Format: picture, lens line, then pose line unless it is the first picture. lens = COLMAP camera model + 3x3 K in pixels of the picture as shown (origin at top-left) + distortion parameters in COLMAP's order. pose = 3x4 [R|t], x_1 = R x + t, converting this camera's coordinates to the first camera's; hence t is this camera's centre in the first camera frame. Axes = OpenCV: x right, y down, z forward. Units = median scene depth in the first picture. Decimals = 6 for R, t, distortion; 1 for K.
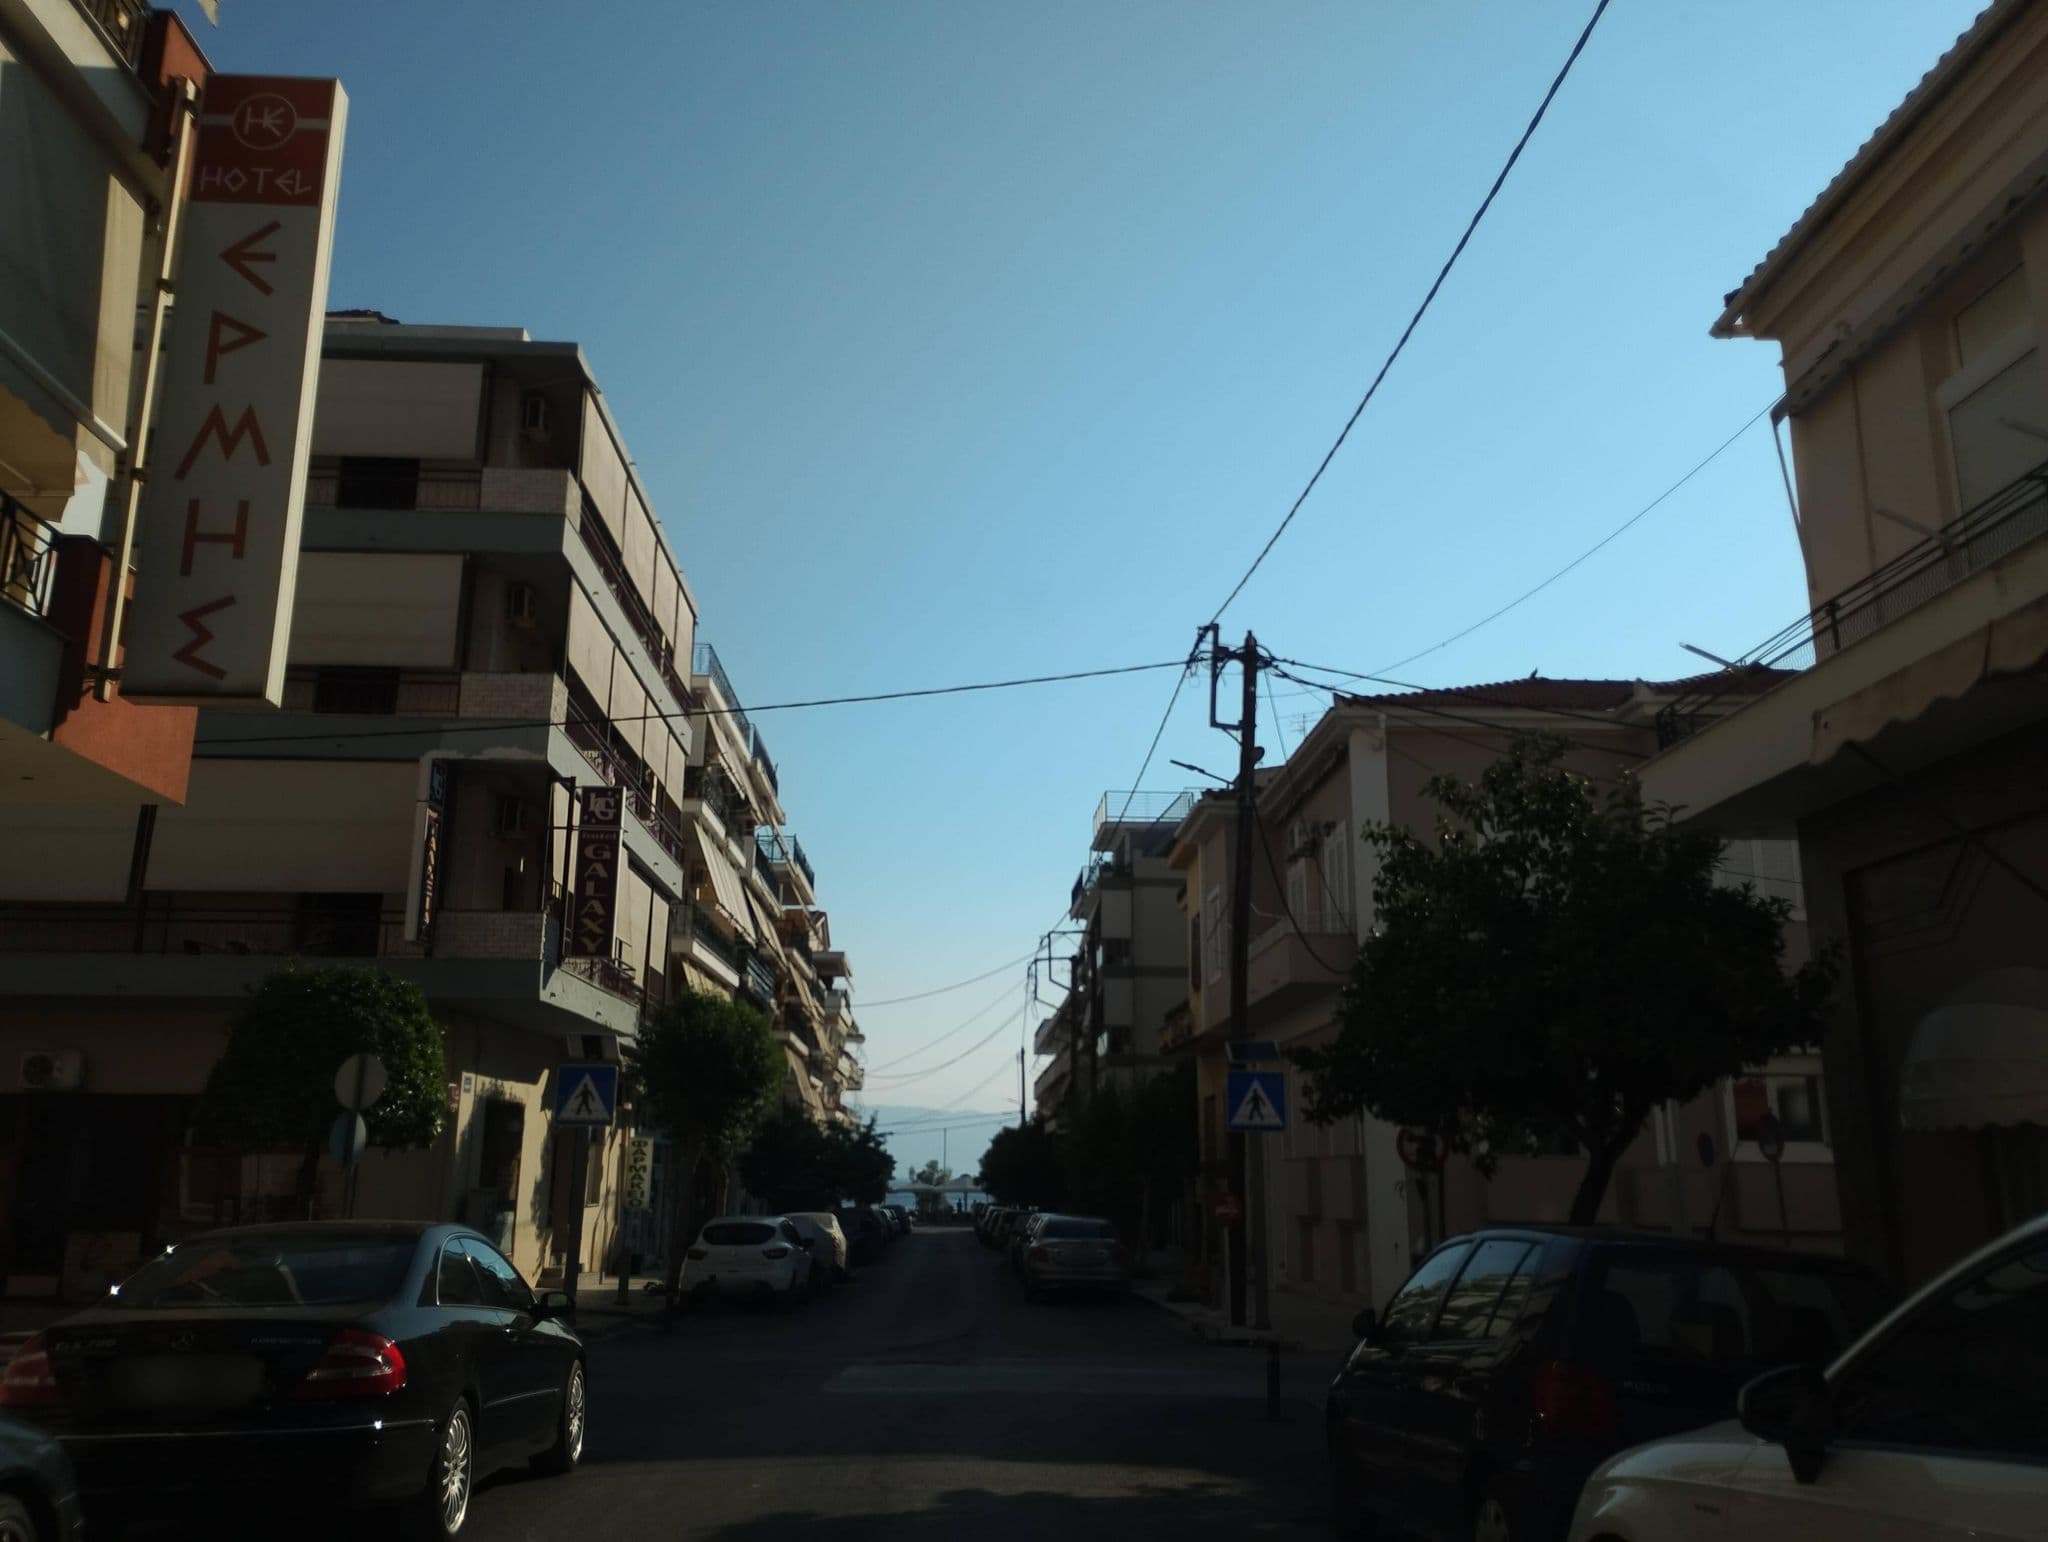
lens RADIAL K [[1623.1, 0, 1024.0], [0, 1623.1, 771.0], [0, 0, 1]] dist [0.082711, -0.083143]
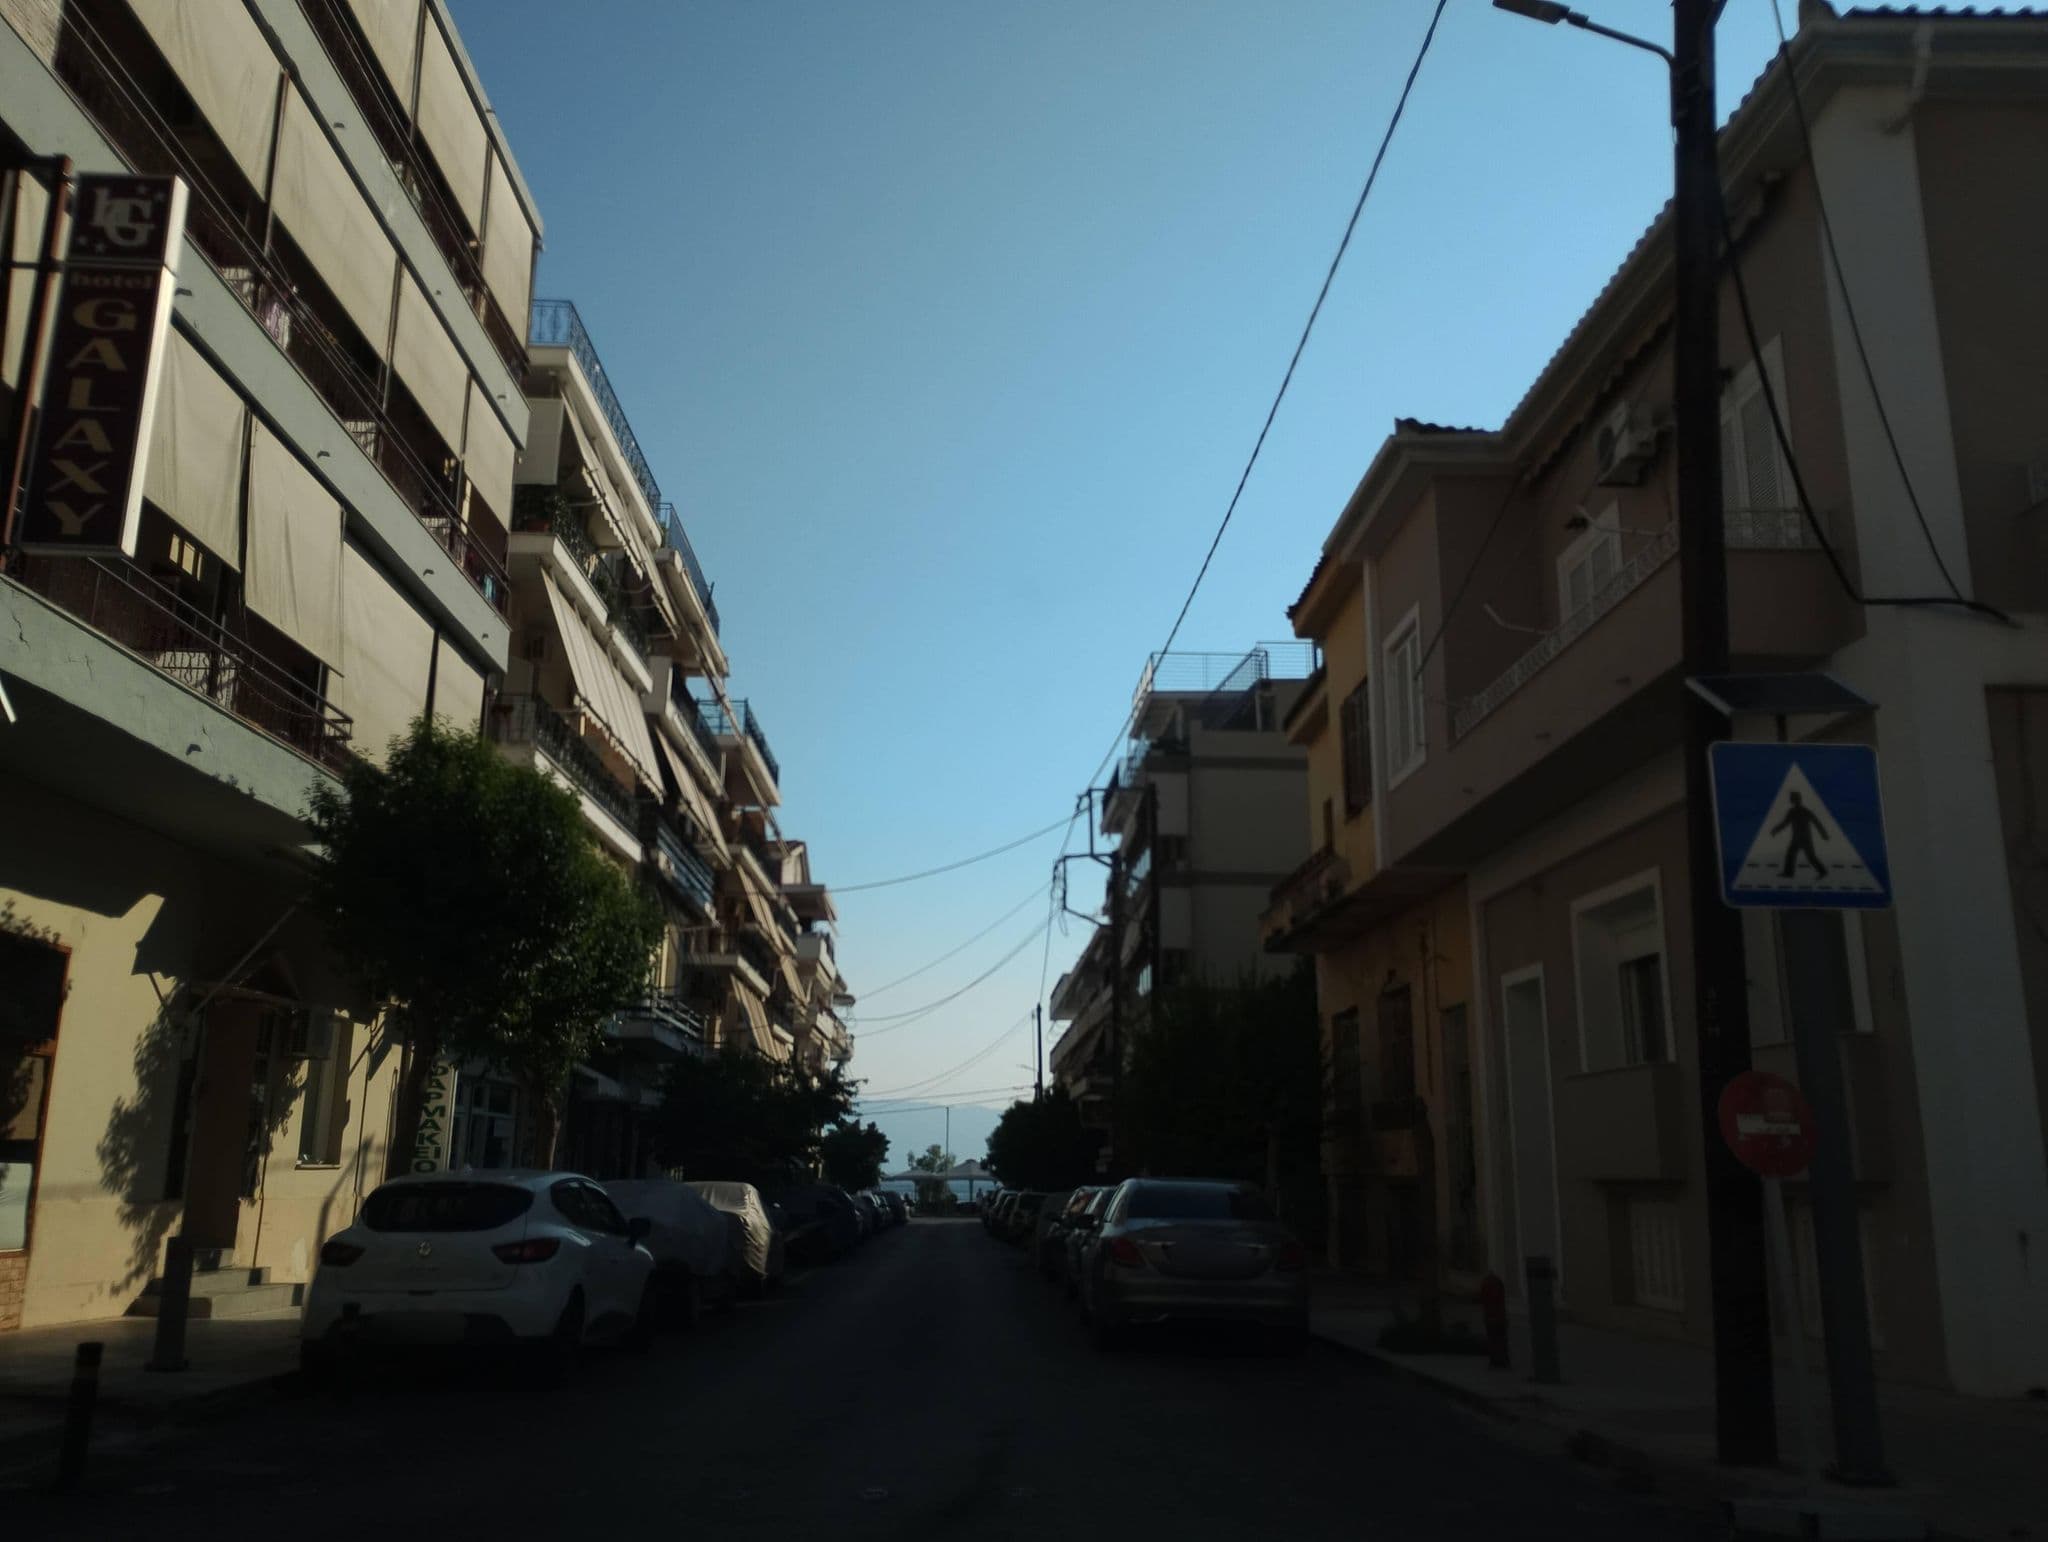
lens RADIAL K [[1623.1, 0, 1024.0], [0, 1623.1, 771.0], [0, 0, 1]] dist [0.082711, -0.083143]
pose [[0.999994, 0.000456, -0.003436, -0.010176], [-0.000446, 0.999996, 0.002918, 0.085516], [0.003437, -0.002917, 0.999990, 0.290843]]
